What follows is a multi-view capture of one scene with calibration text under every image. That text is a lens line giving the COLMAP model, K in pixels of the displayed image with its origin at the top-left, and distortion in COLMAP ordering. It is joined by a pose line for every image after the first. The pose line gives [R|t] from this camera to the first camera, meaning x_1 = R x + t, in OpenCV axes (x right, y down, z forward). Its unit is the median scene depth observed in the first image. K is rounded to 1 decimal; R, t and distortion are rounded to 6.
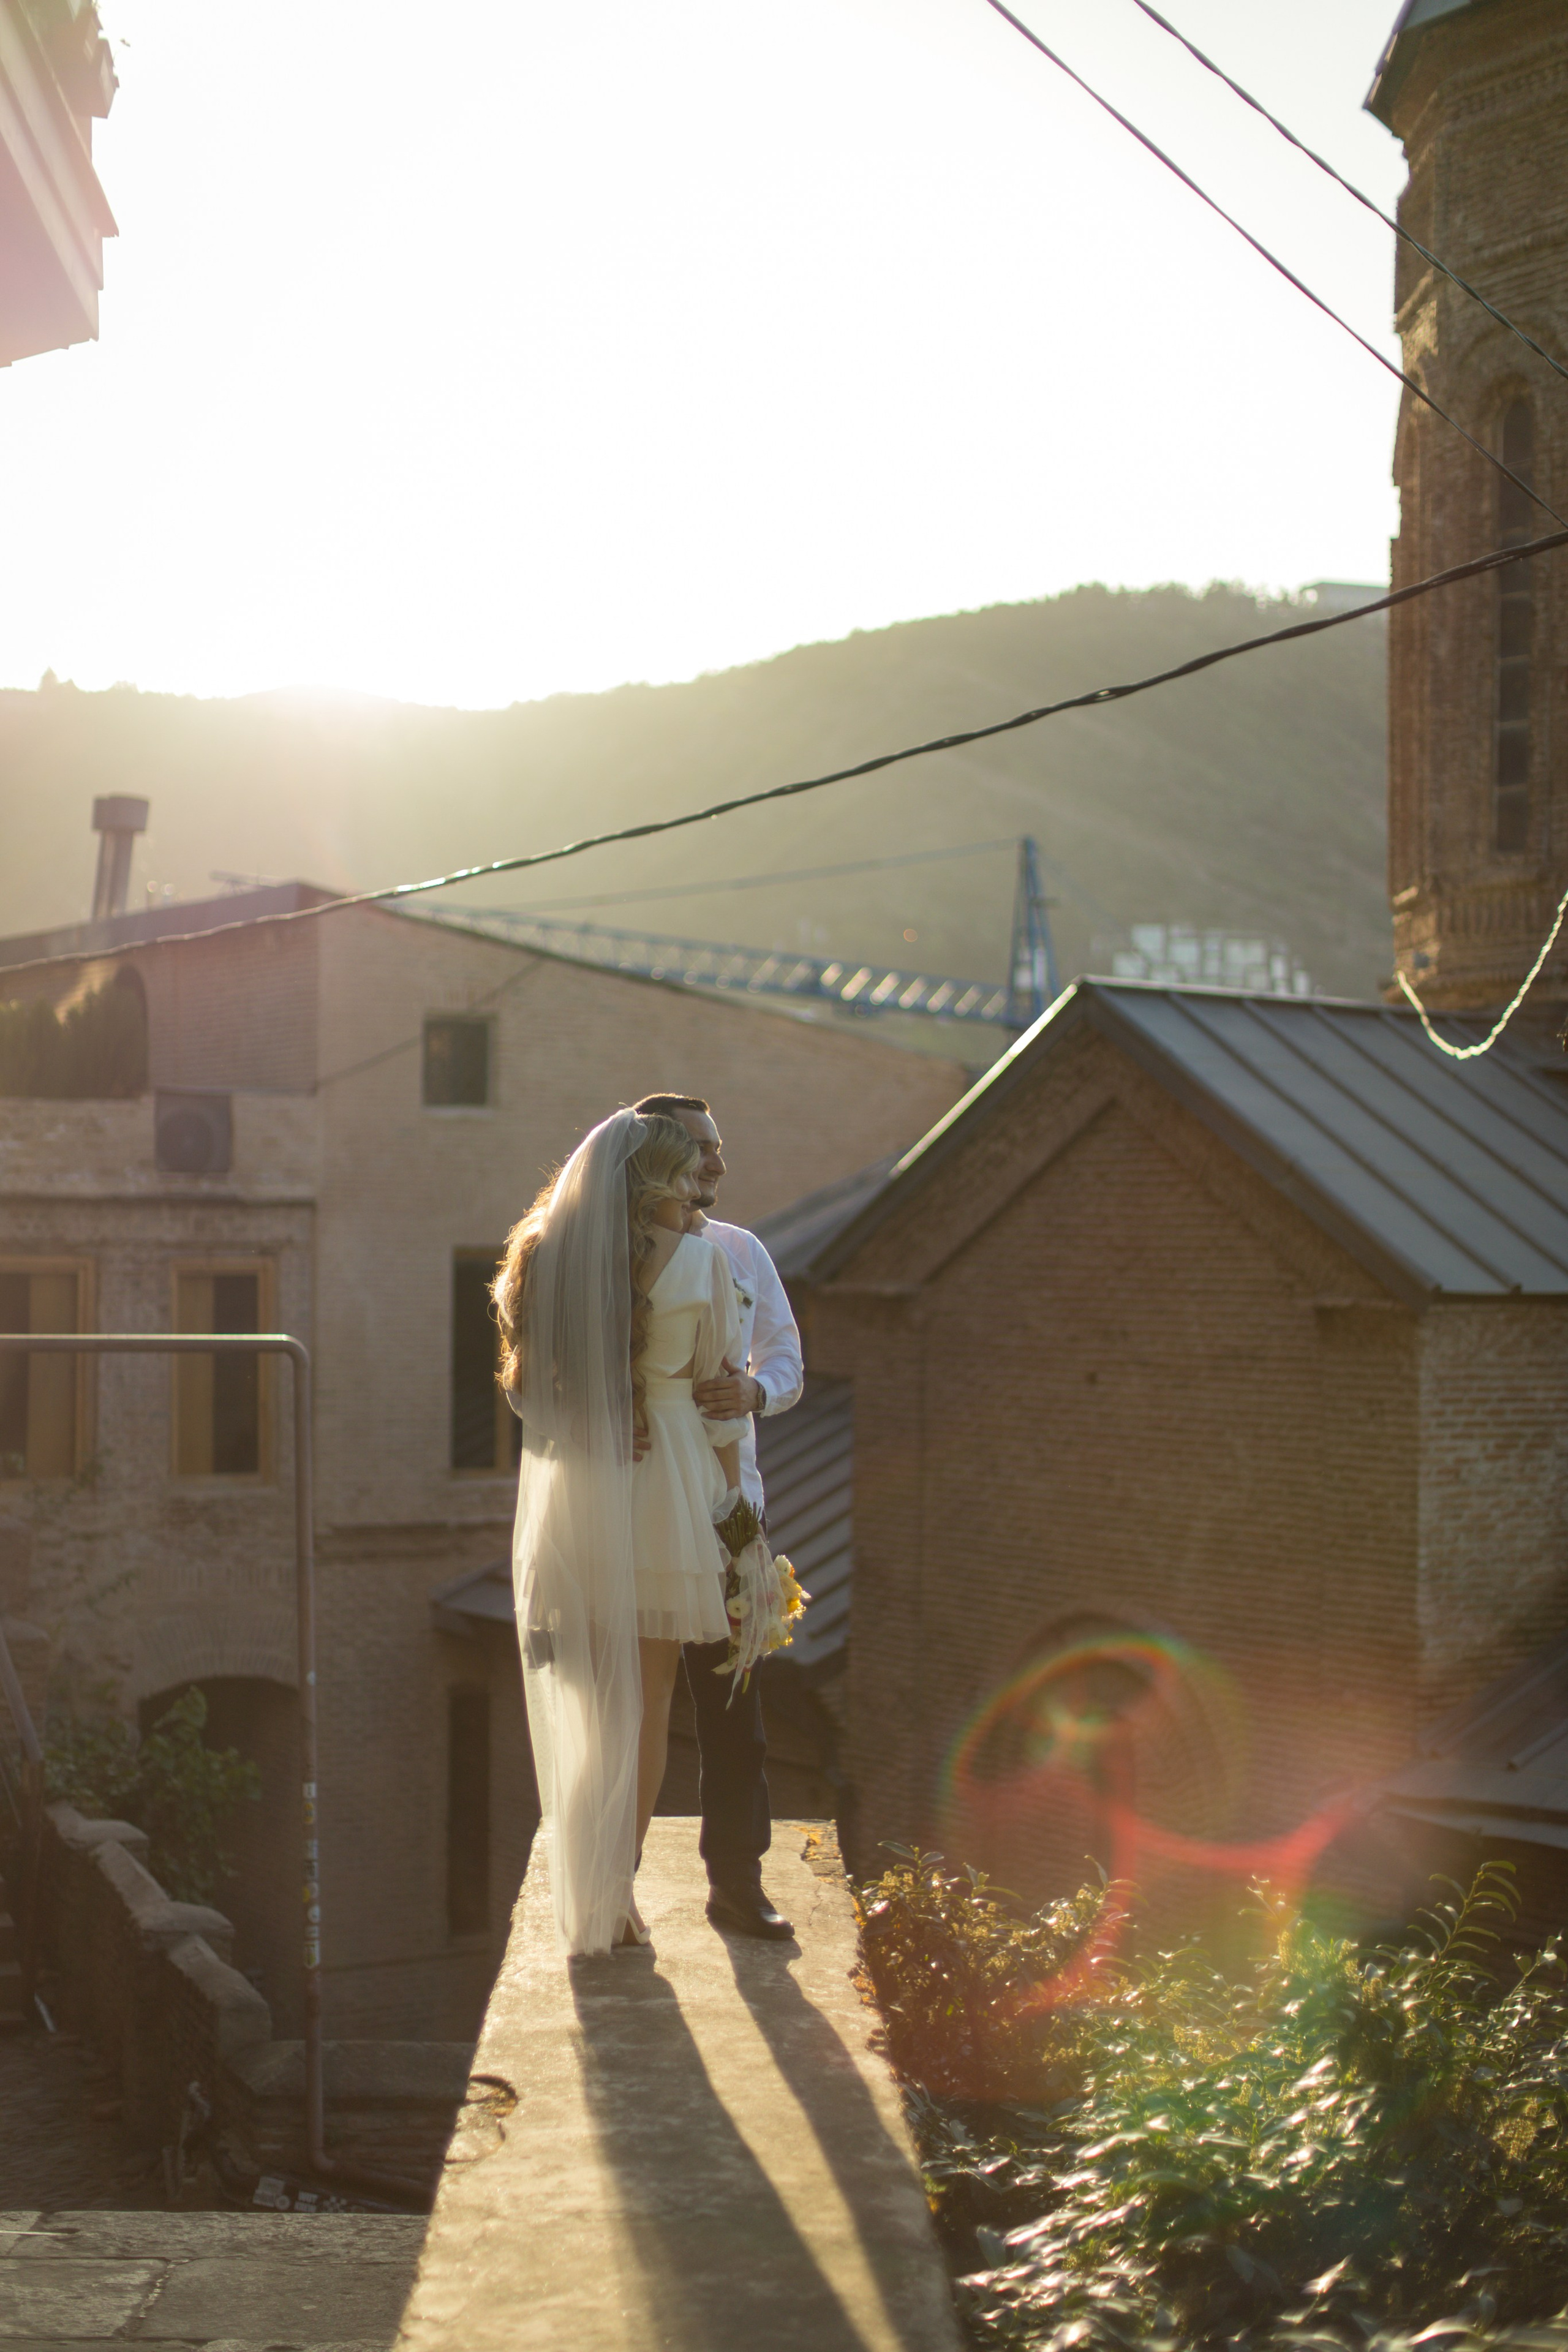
lens RADIAL K [[3357.7, 0, 767.2], [0, 3357.7, 1179.5], [0, 0, 1]] dist [0.031667, 0.000000]
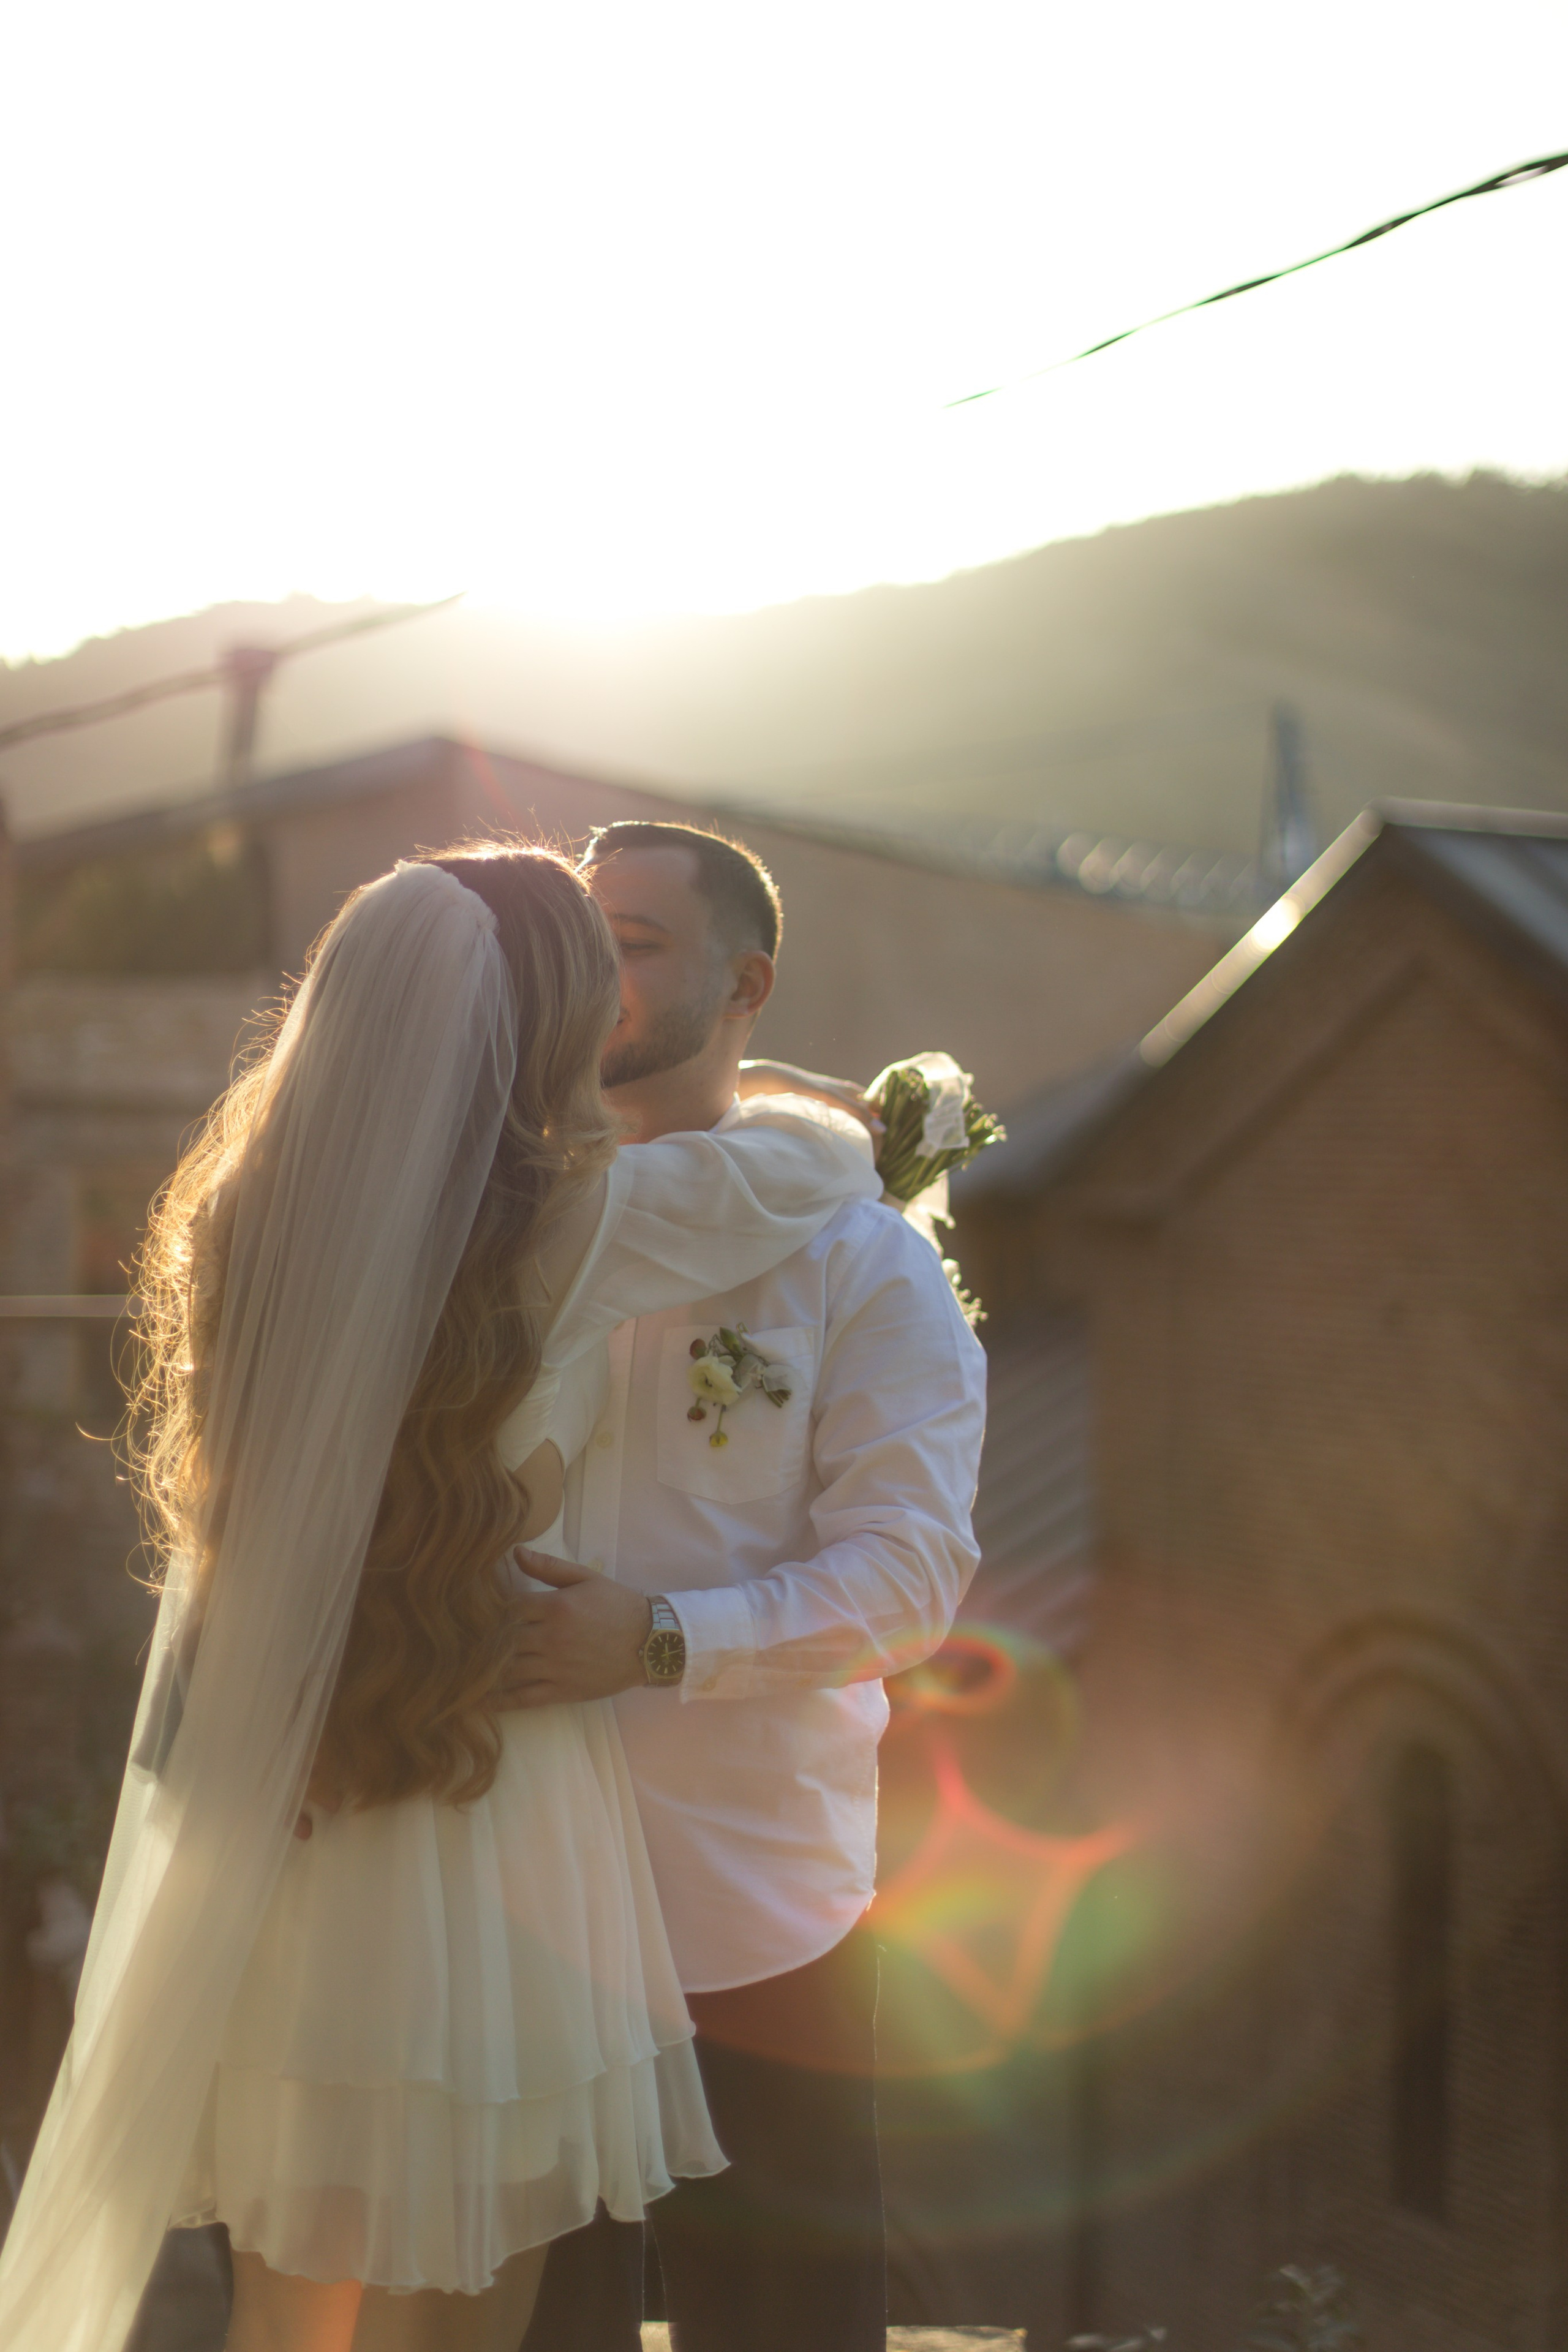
lens RADIAL K [[3357.7, 0, 786.3], [0, 3357.7, 1182.7], [0, 0, 1]] dist [0.031667, 0.000000]
pose [[0.997622, -0.004895, -0.068752, 0.009366], [0.006932, 0.999543, 0.029409, 0.003159], [0.068577, -0.029816, 0.997200, 0.223664]]
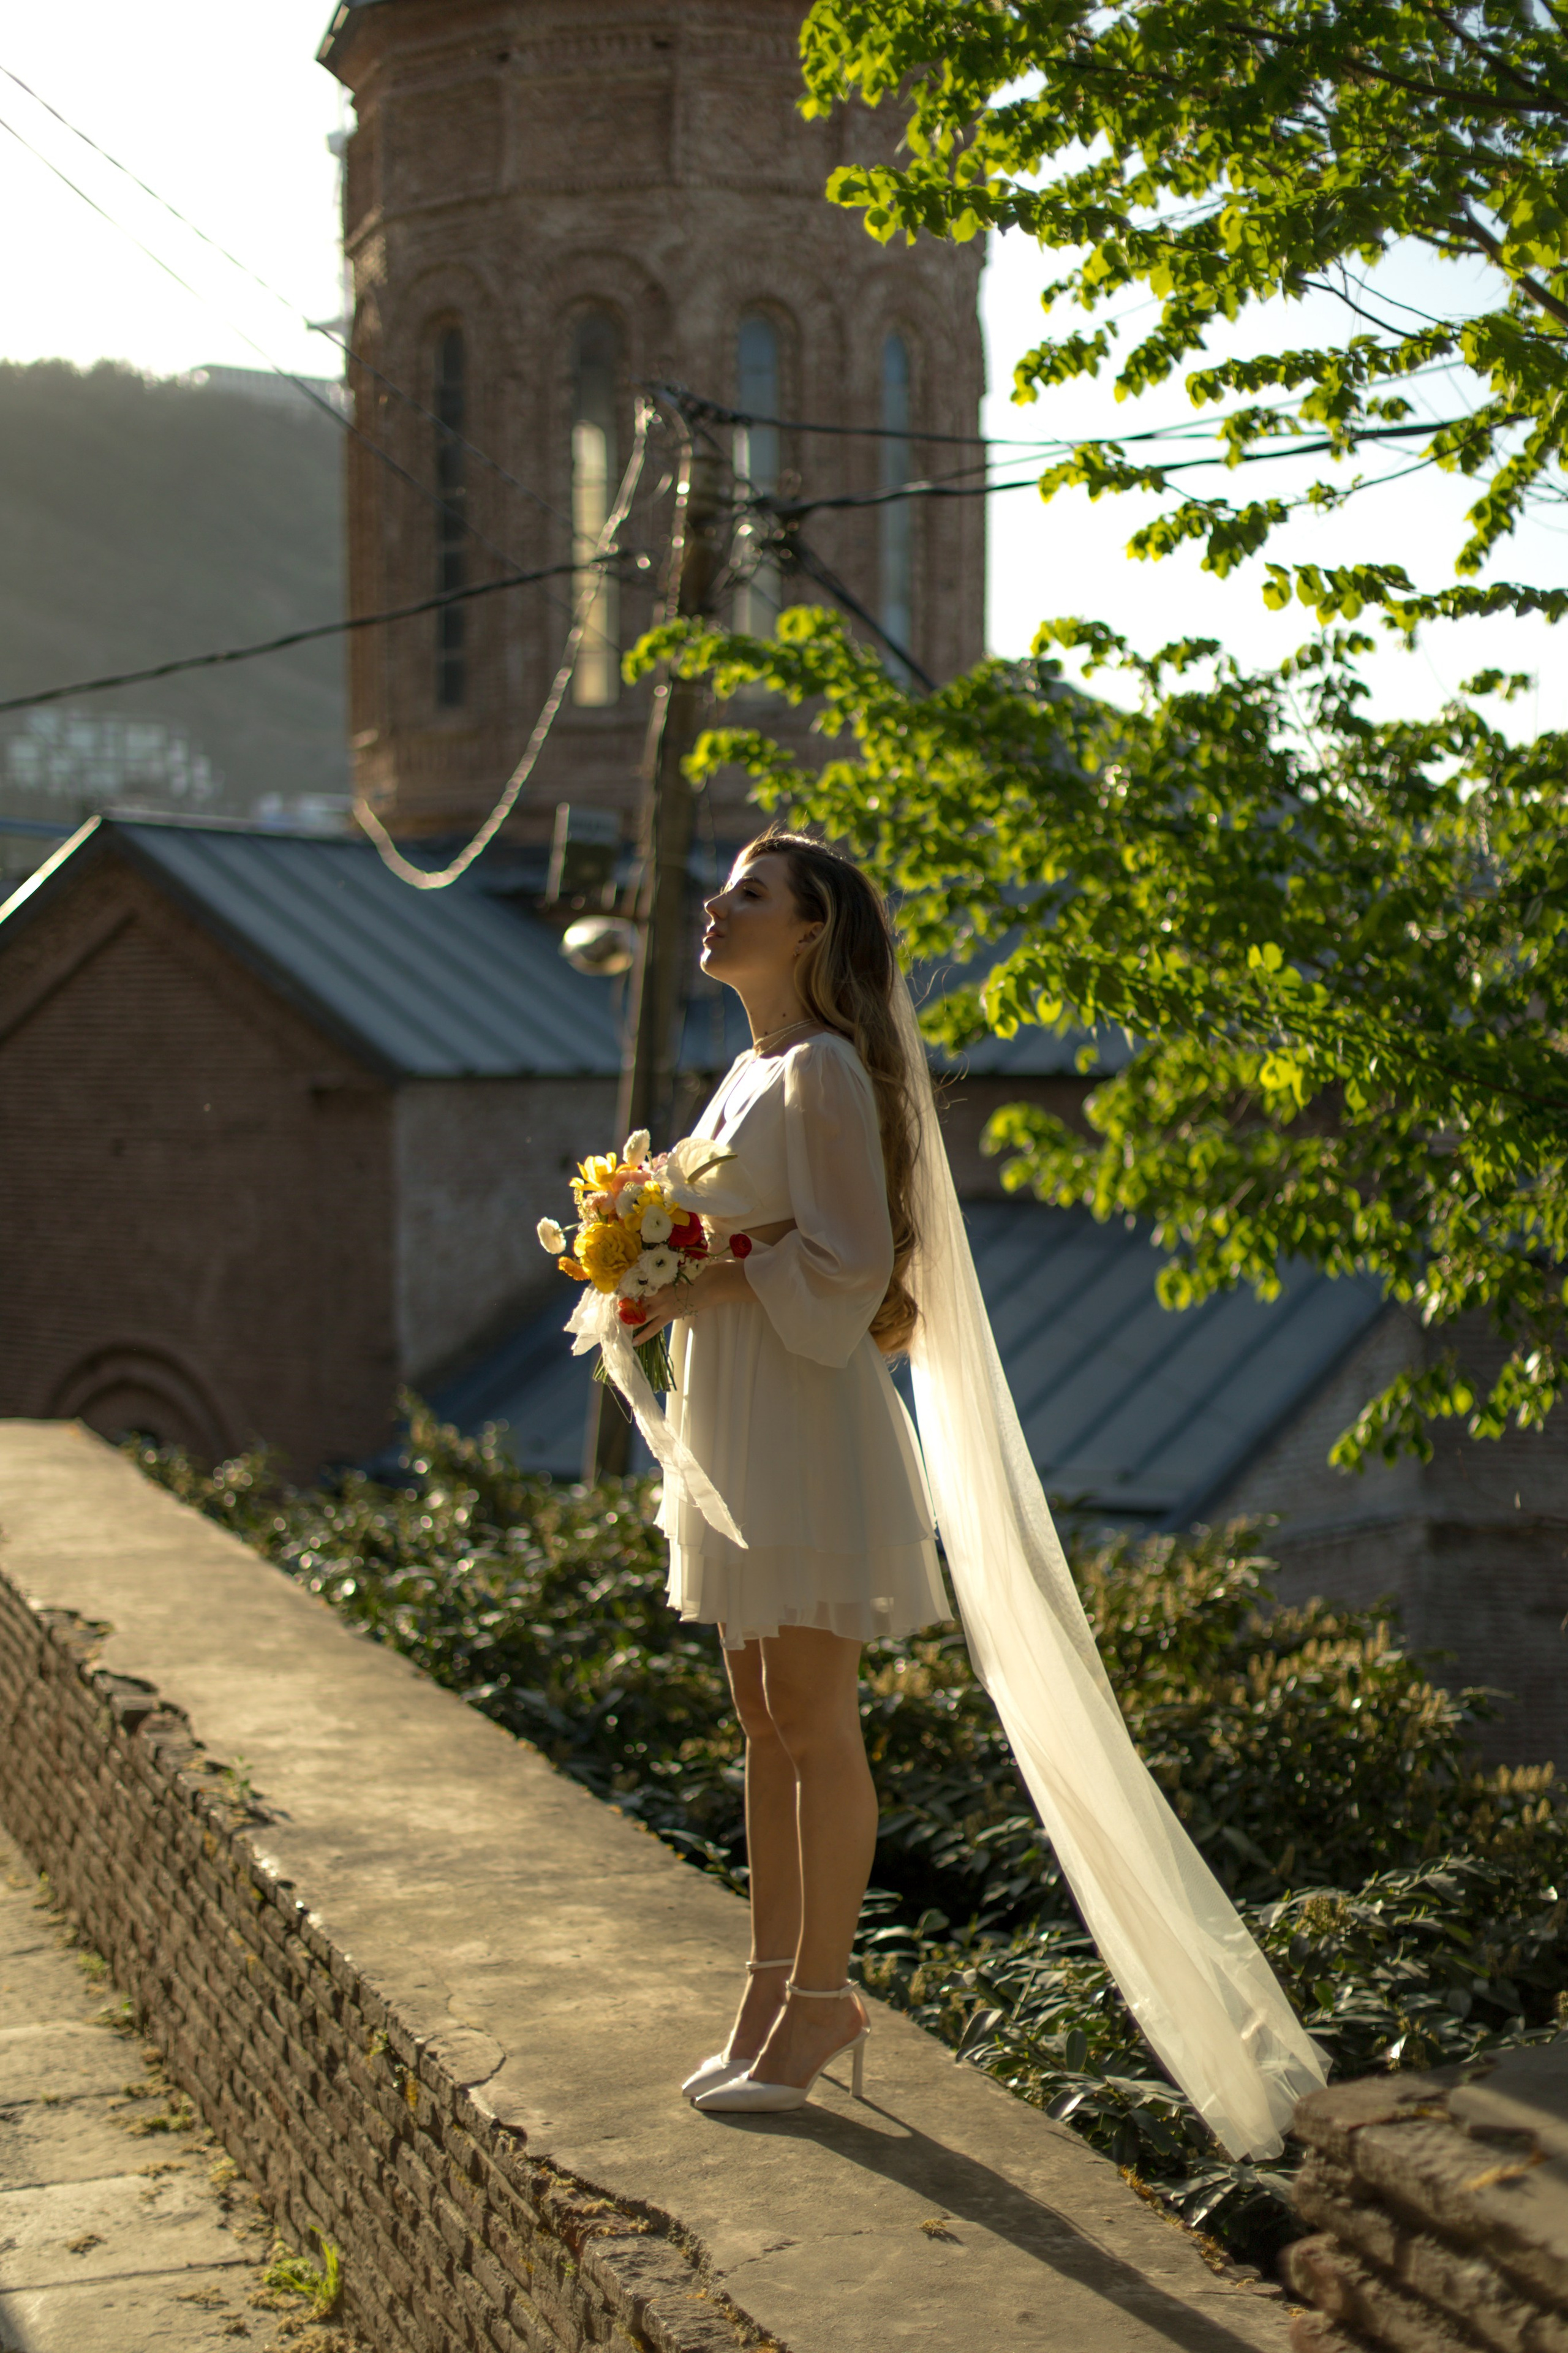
lens RADIAL K [[3358.9, 0, 784.5], [0, 3358.9, 1175.4], [0, 0, 1]] dist [0.031667, 0.000000]
pose [[0.946181, -0.026416, 0.322559, -0.071645], [0.006330, 0.997983, 0.063159, -0.005992], [-0.323577, -0.057718, 0.944440, -0.225909]]
